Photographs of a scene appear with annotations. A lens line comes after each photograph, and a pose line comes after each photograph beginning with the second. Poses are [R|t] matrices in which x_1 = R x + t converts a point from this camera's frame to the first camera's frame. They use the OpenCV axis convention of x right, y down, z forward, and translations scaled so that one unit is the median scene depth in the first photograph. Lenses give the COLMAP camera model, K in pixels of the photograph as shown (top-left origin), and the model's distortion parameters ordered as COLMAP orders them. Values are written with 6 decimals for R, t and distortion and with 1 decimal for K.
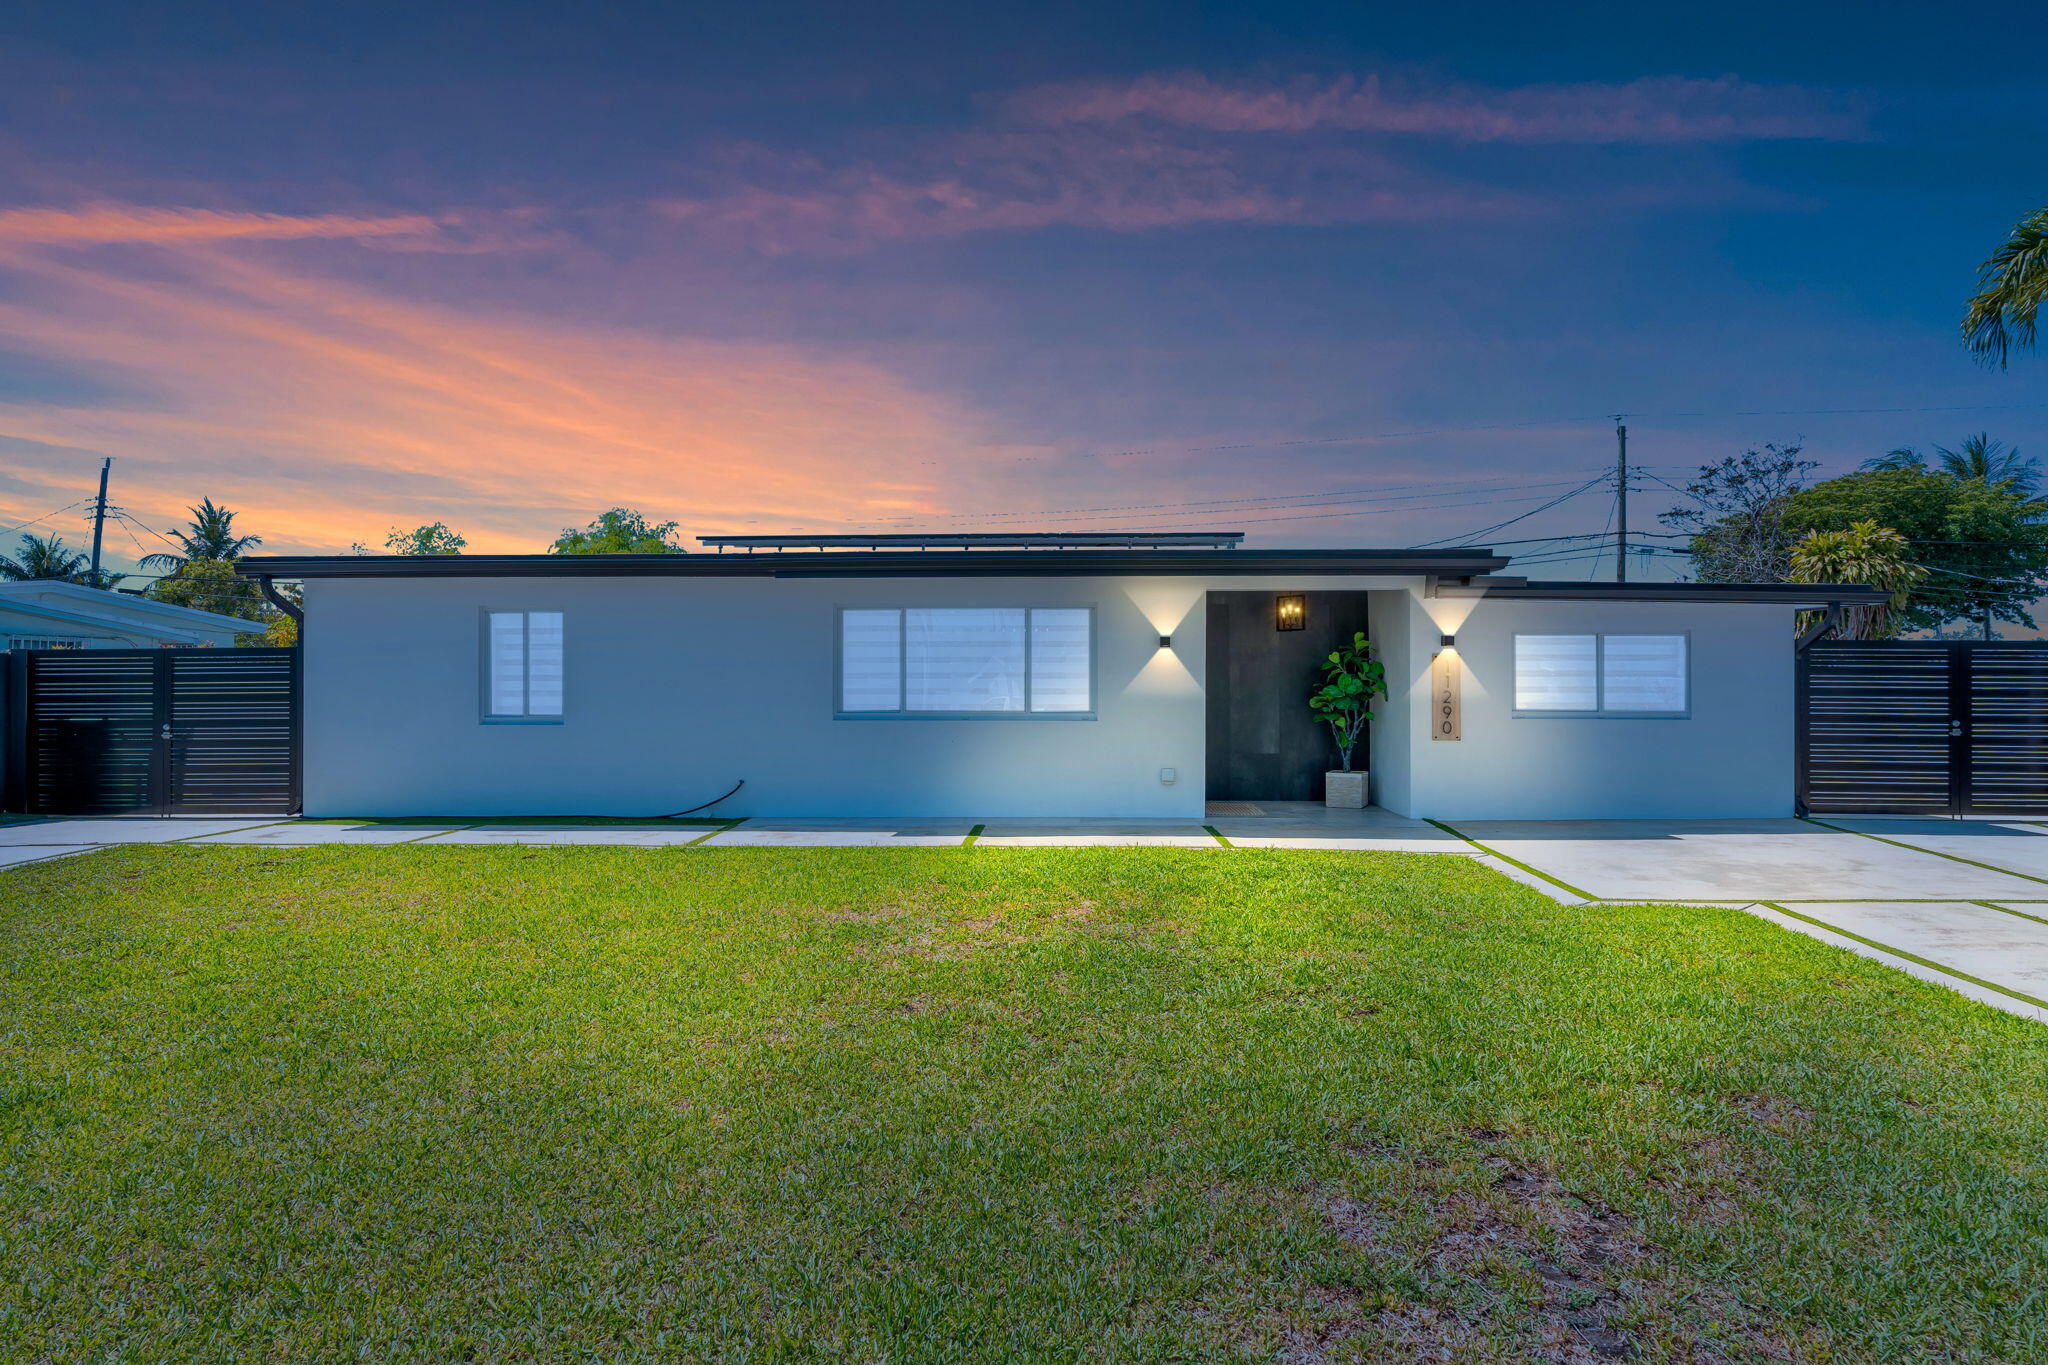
lens RADIAL K [[1170.4, 0, 1024.0], [0, 1170.4, 682.5], [0, 0, 1]] dist [0.001728, 0.000542]
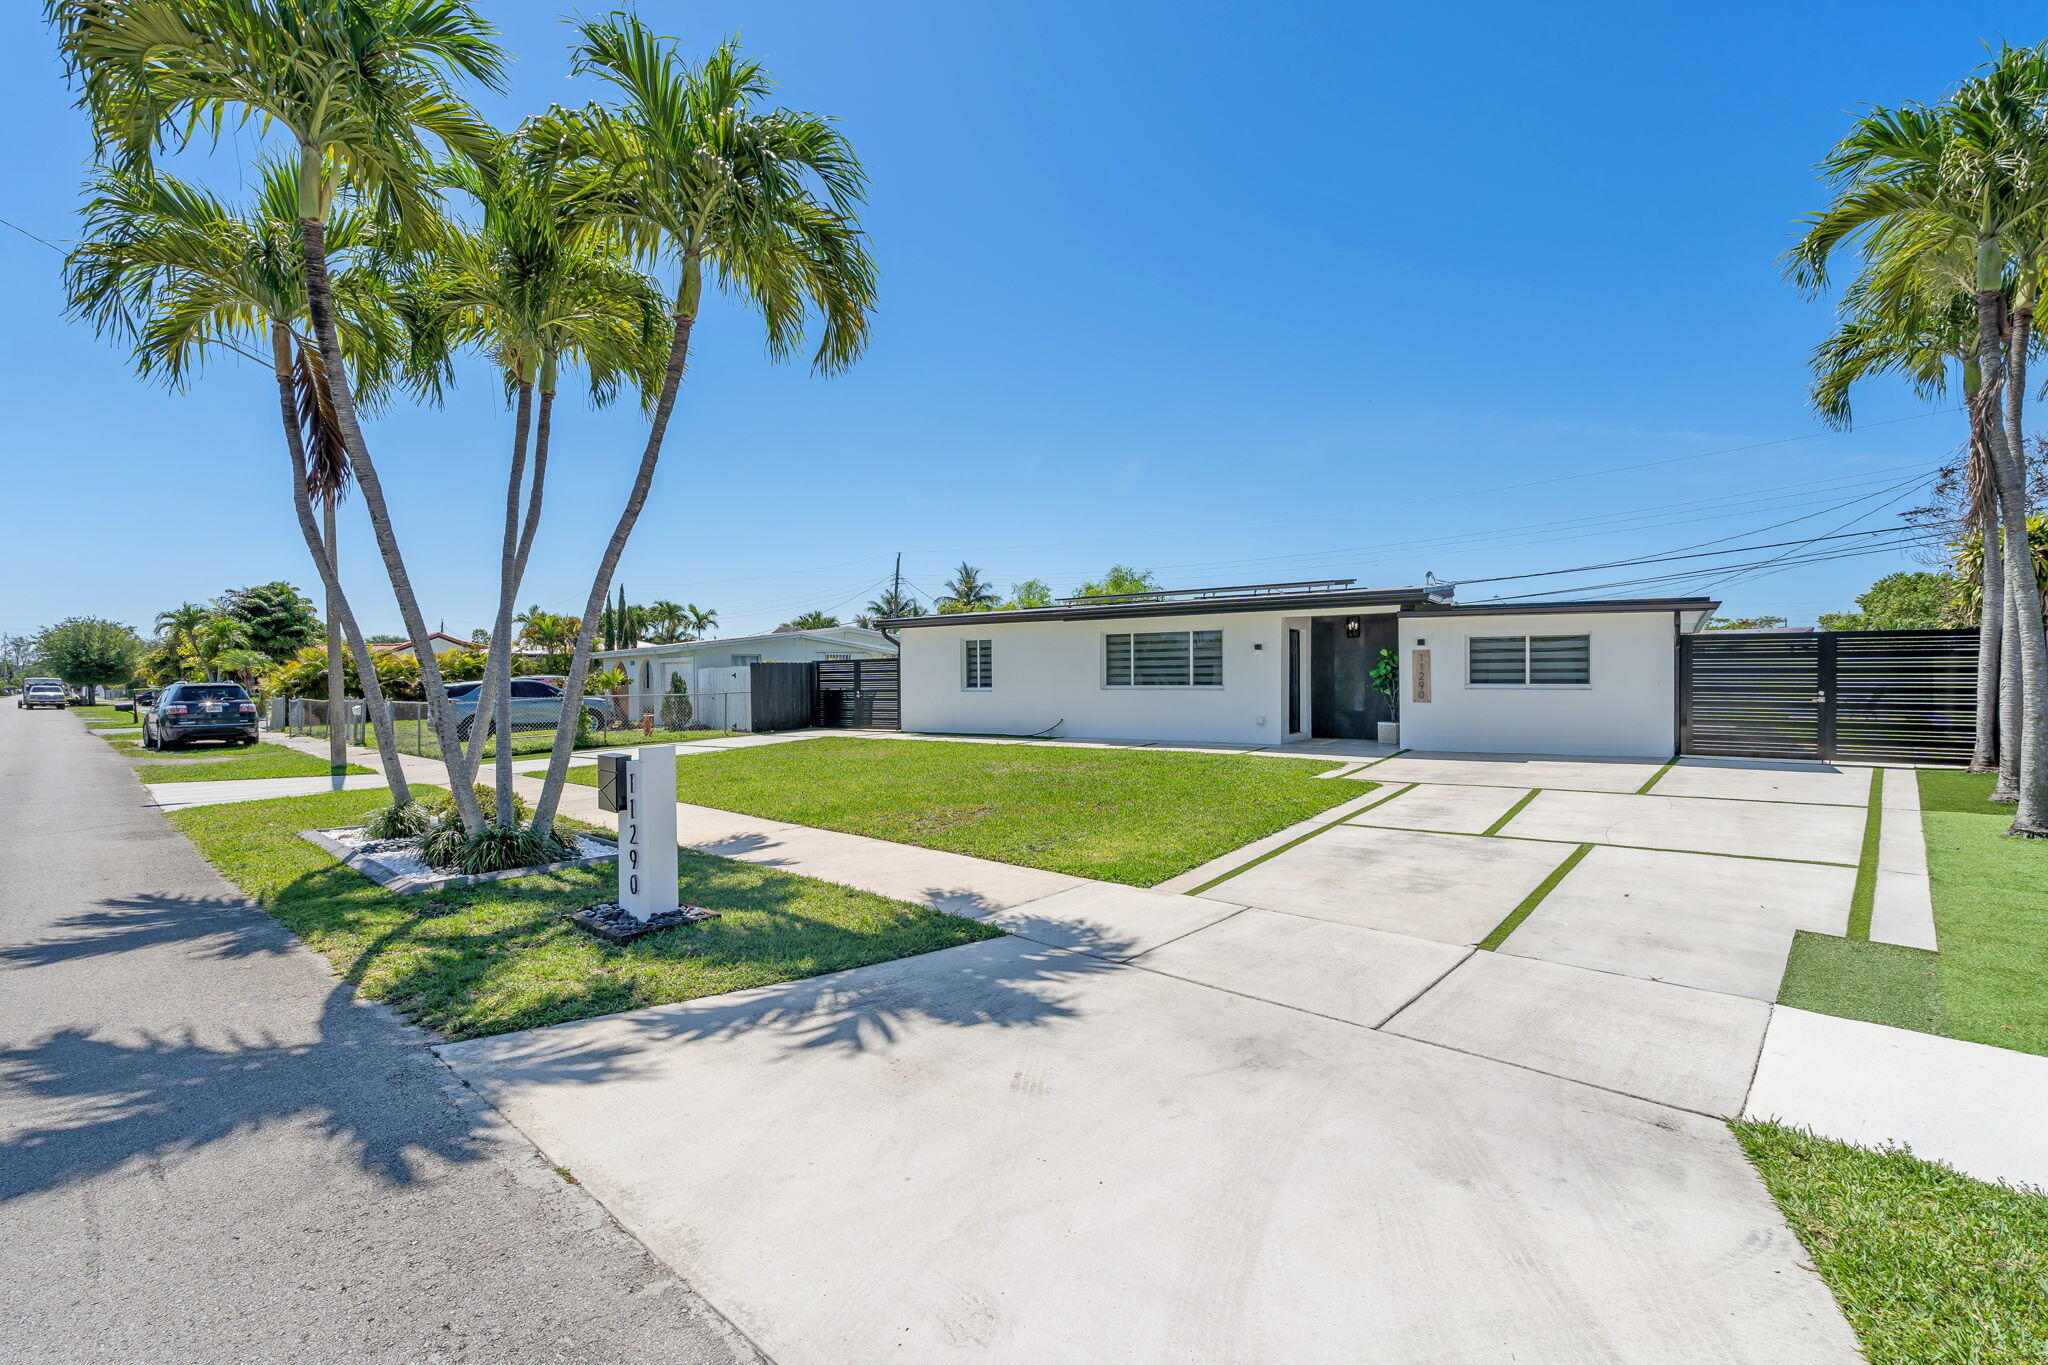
lens RADIAL K [[919.4, 0, 1020.5], [0, 919.4, 703.1], [0, 0, 1]] dist [-0.000599, -0.000136]
pose [[0.837005, 0.008987, -0.547122, 0.561500], [0.011400, 0.999362, 0.033856, -0.000086], [0.547077, -0.034575, 0.836368, -0.377734]]
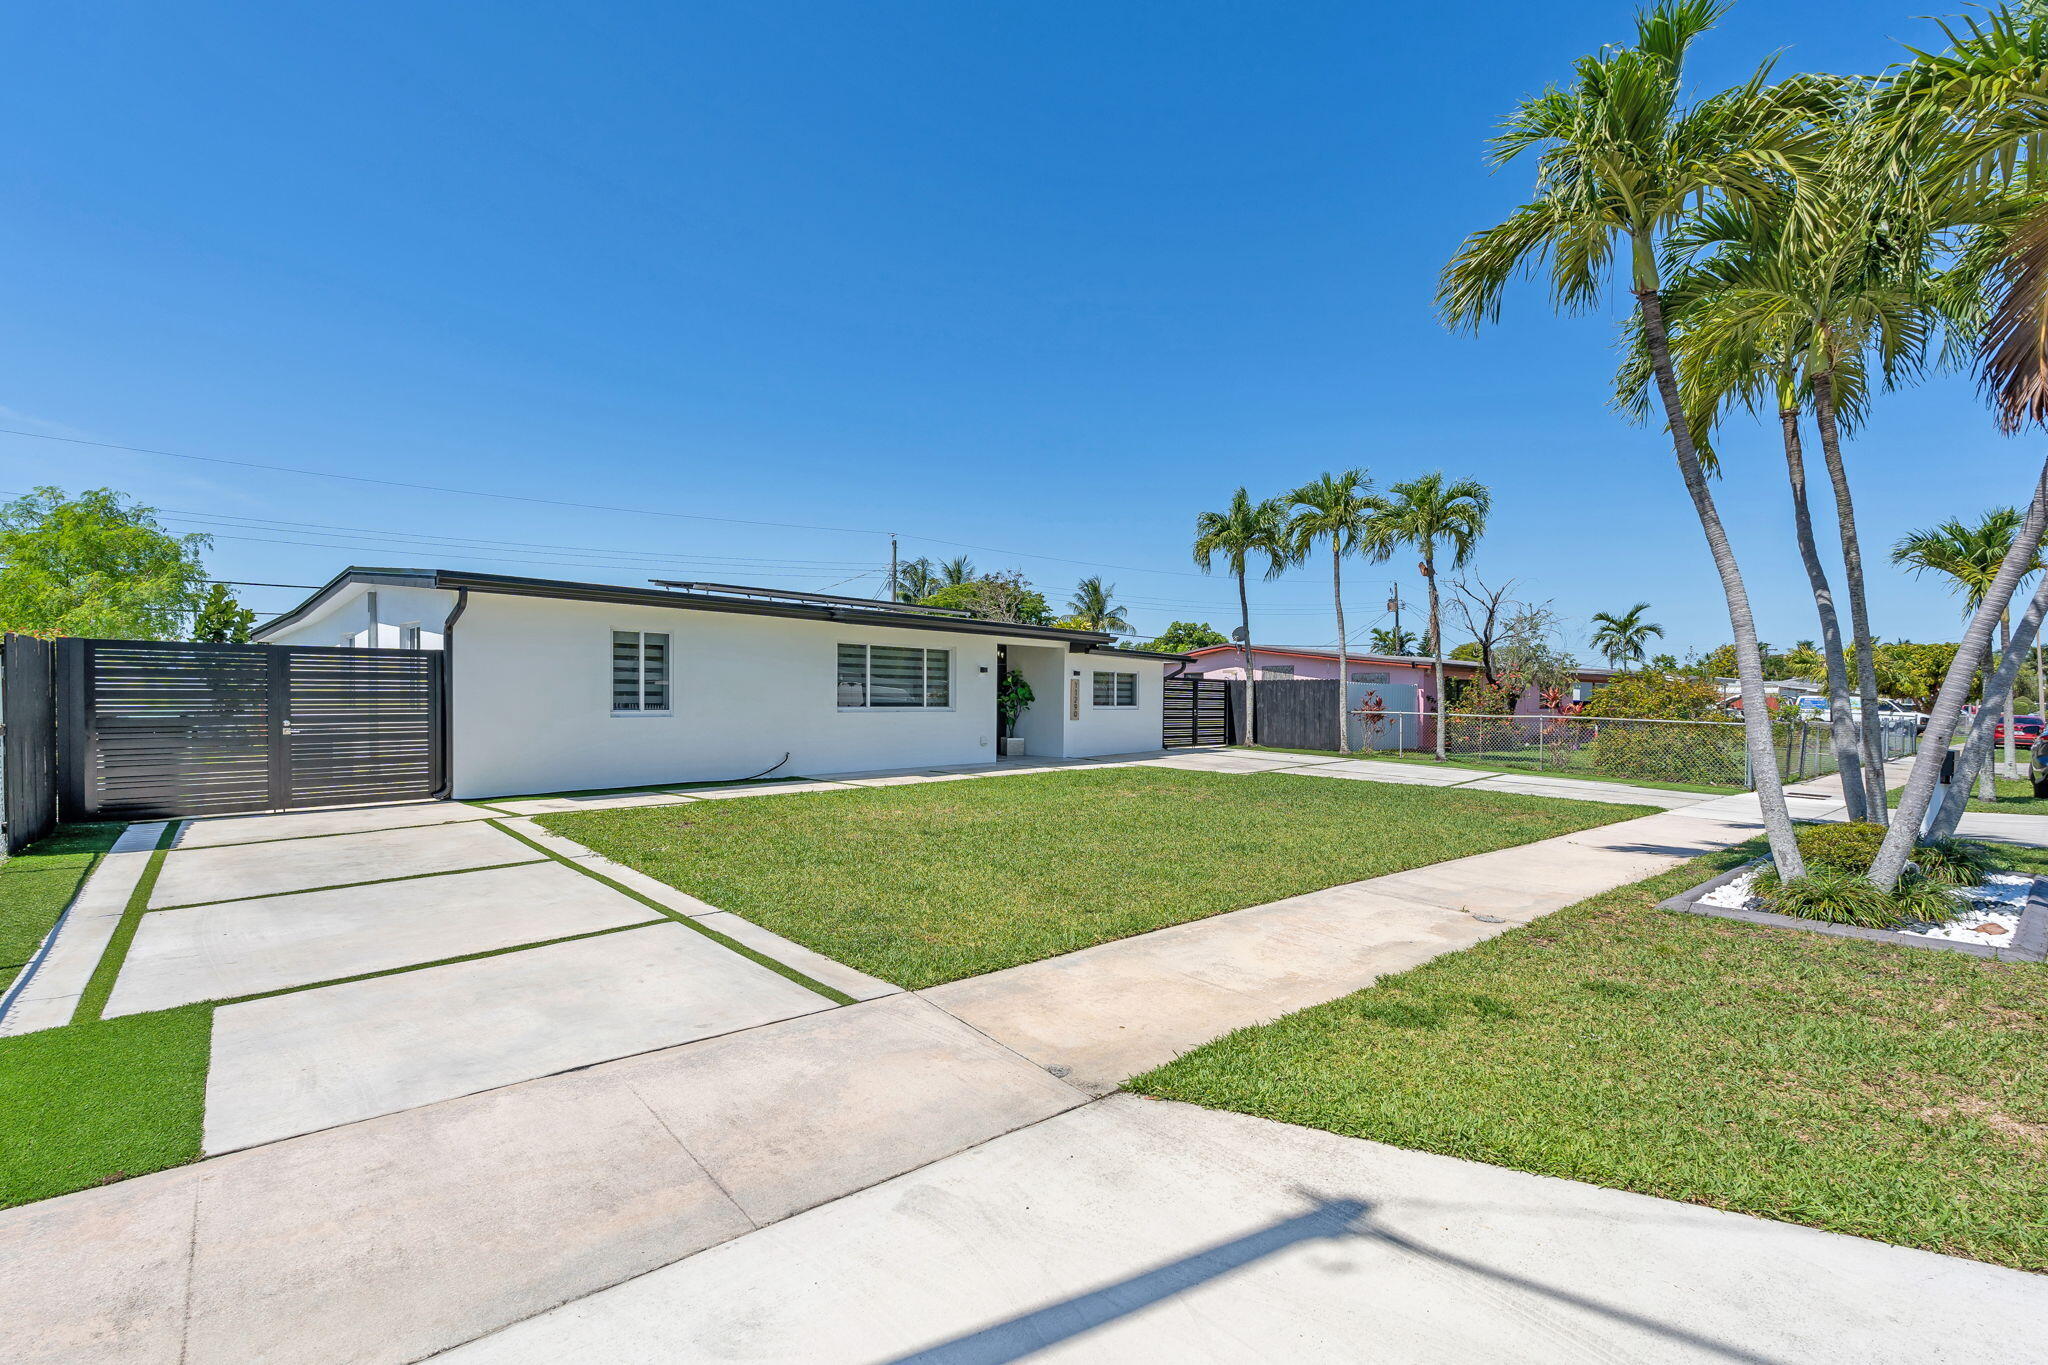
lens RADIAL K [[919.4, 0, 1020.5], [0, 919.4, 703.1], [0, 0, 1]] dist [-0.000599, -0.000136]
pose [[0.641561, 0.002045, 0.767070, -0.928261], [-0.010754, 0.999922, 0.006329, 0.008827], [-0.766997, -0.012309, 0.641533, 0.001215]]
